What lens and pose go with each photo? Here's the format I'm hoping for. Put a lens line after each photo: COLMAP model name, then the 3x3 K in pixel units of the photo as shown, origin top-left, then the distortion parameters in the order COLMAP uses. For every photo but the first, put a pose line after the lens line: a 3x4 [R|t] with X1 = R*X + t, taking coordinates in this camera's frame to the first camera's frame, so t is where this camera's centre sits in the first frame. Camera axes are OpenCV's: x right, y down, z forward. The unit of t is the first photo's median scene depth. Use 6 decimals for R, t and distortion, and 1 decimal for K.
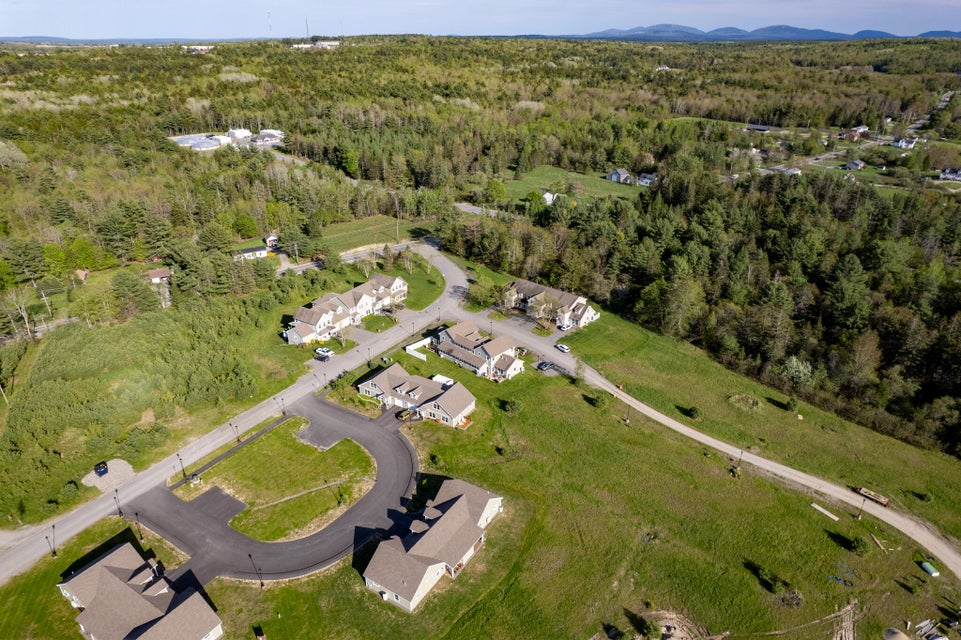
lens RADIAL K [[602.4, 0, 480.5], [0, 602.4, 320.0], [0, 0, 1]] dist [-0.073724, 0.074743]
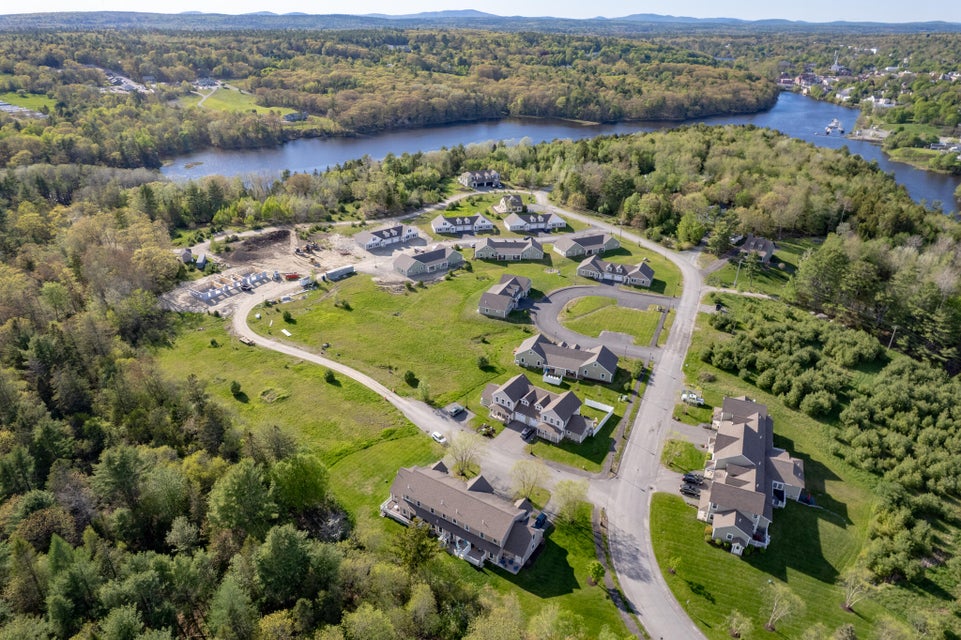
lens RADIAL K [[602.4, 0, 480.5], [0, 602.4, 320.0], [0, 0, 1]] dist [-0.073724, 0.074743]
pose [[-0.987427, 0.064601, -0.144276, 0.056458], [-0.075516, 0.609043, 0.789534, -0.211257], [0.138875, 0.790502, -0.596507, 0.406946]]
